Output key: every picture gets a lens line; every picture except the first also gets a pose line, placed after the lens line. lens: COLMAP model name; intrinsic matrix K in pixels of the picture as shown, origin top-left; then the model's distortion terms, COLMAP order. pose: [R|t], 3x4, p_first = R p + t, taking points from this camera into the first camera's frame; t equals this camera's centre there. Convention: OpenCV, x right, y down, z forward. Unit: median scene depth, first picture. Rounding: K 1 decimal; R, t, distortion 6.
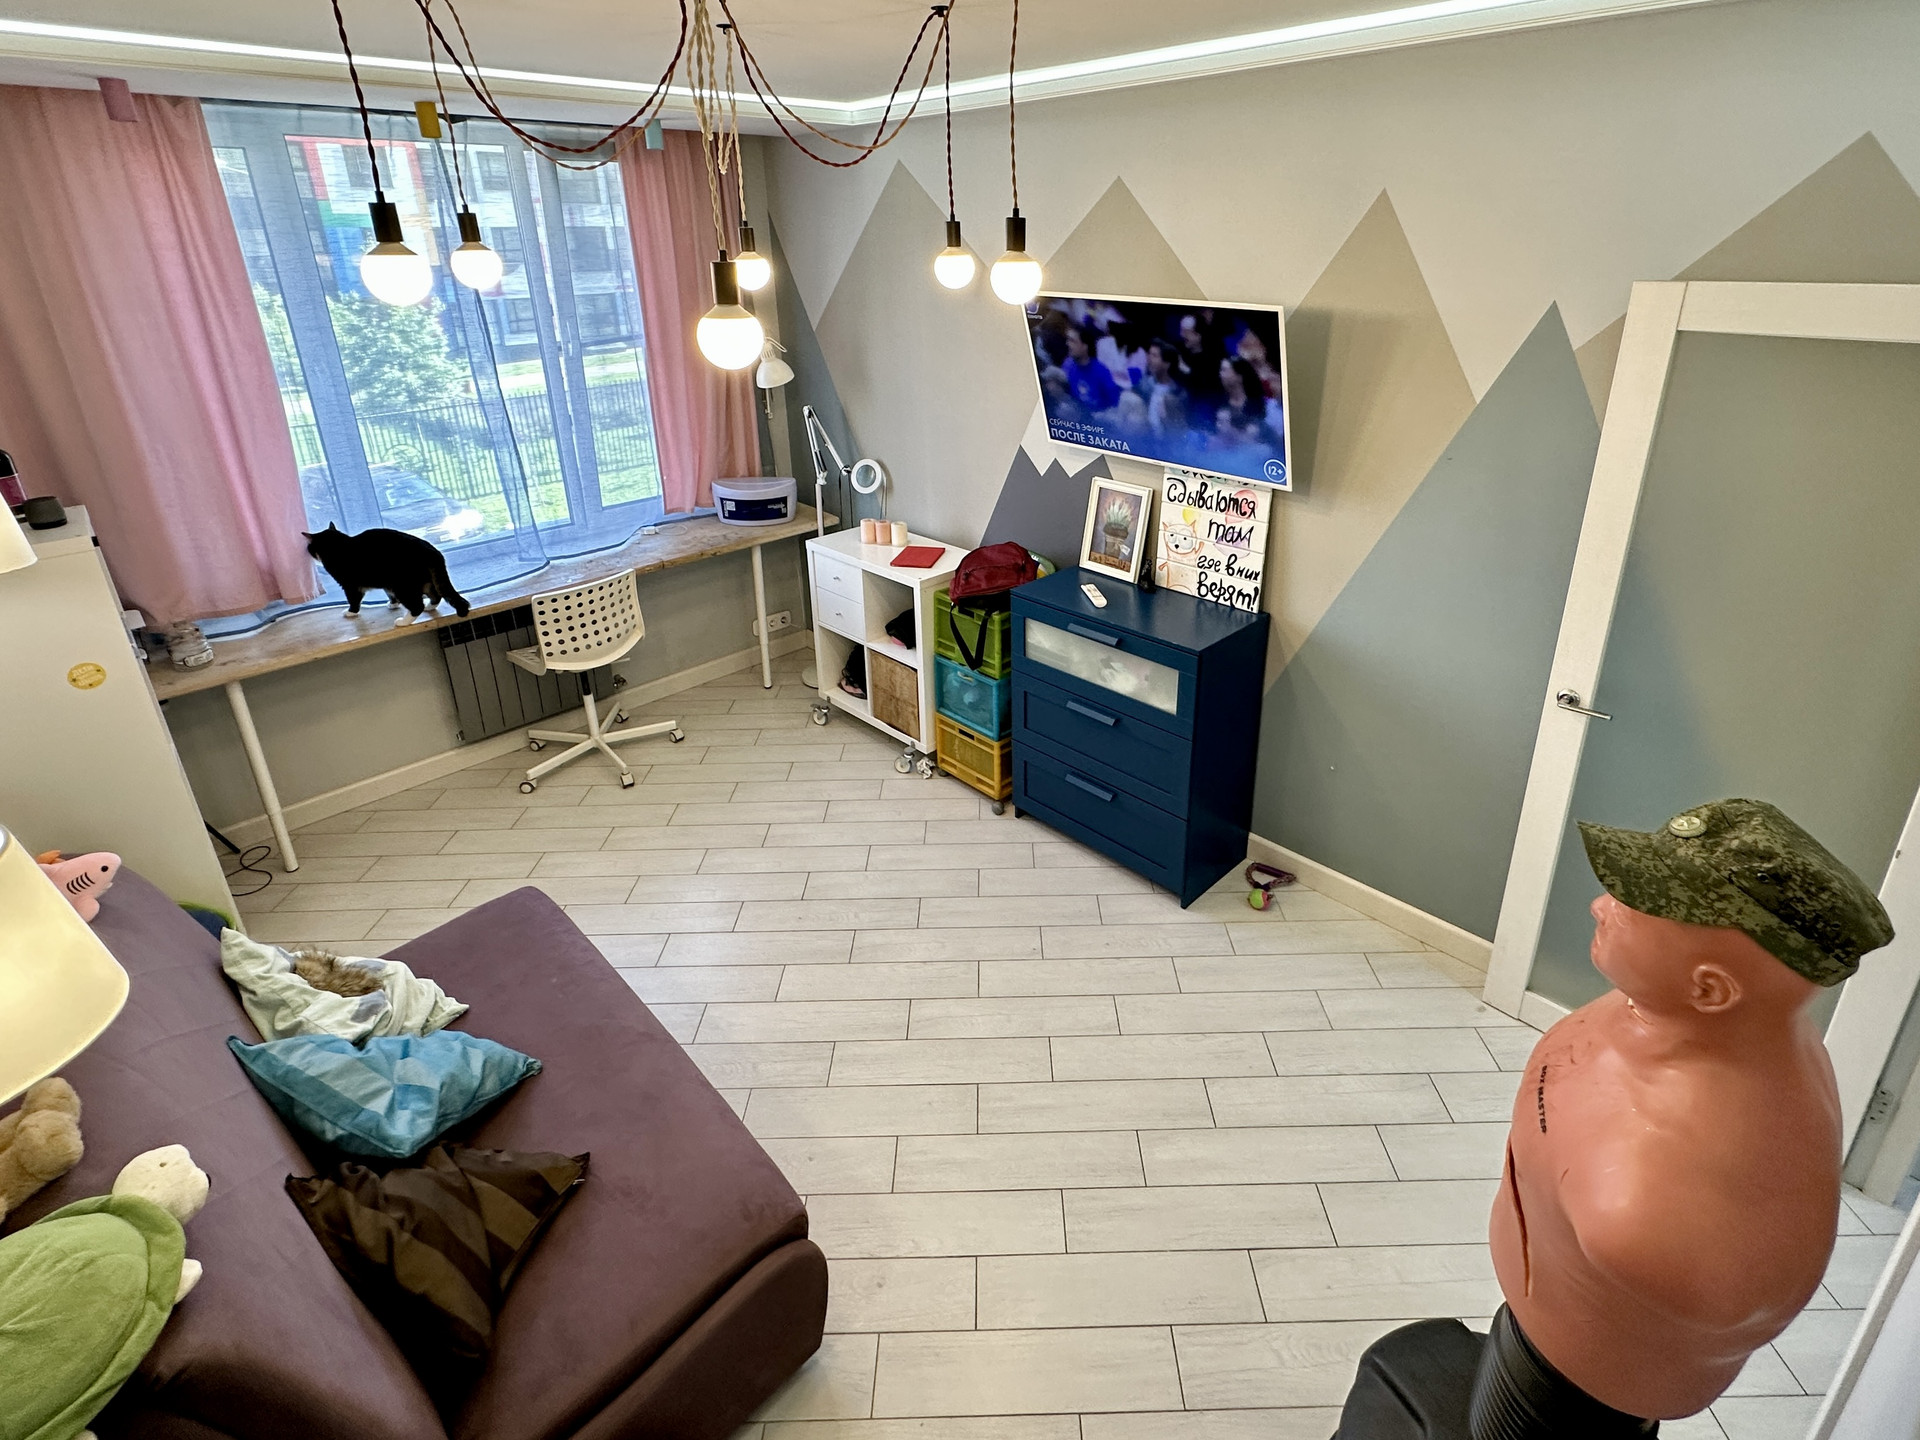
lens RADIAL K [[914.8, 0, 848.4], [0, 914.8, 847.2], [0, 0, 1]] dist [-0.005101, 0.001522]
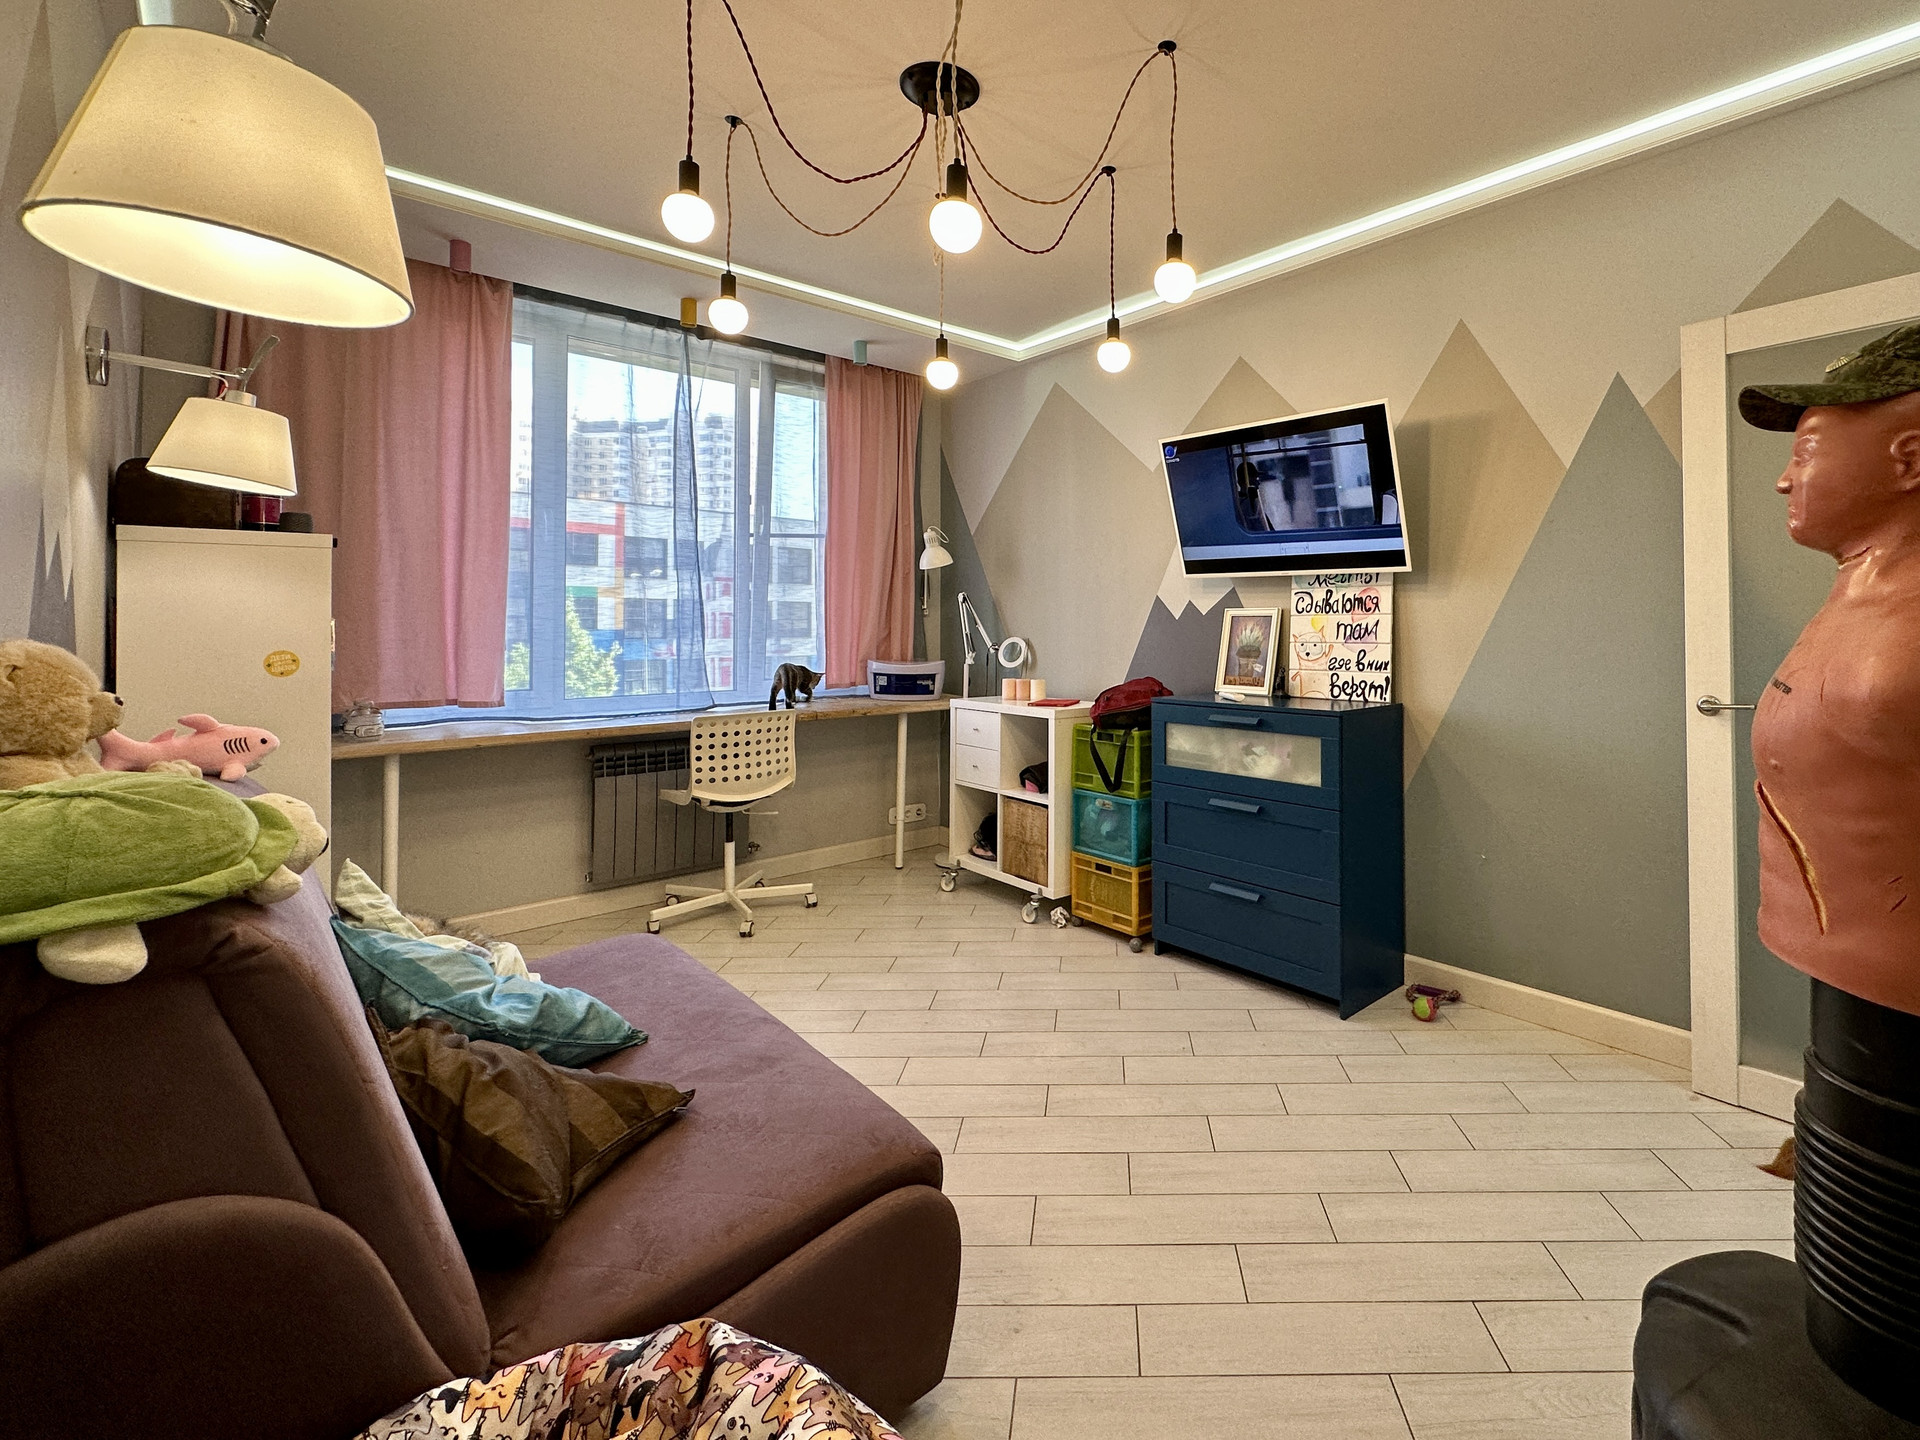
lens RADIAL K [[914.8, 0, 968.3], [0, 914.8, 715.4], [0, 0, 1]] dist [-0.005101, 0.001522]
pose [[0.998032, 0.059871, -0.018628, -0.014807], [-0.062487, 0.925107, -0.374531, 0.163732], [-0.005190, 0.374958, 0.927027, 0.030534]]
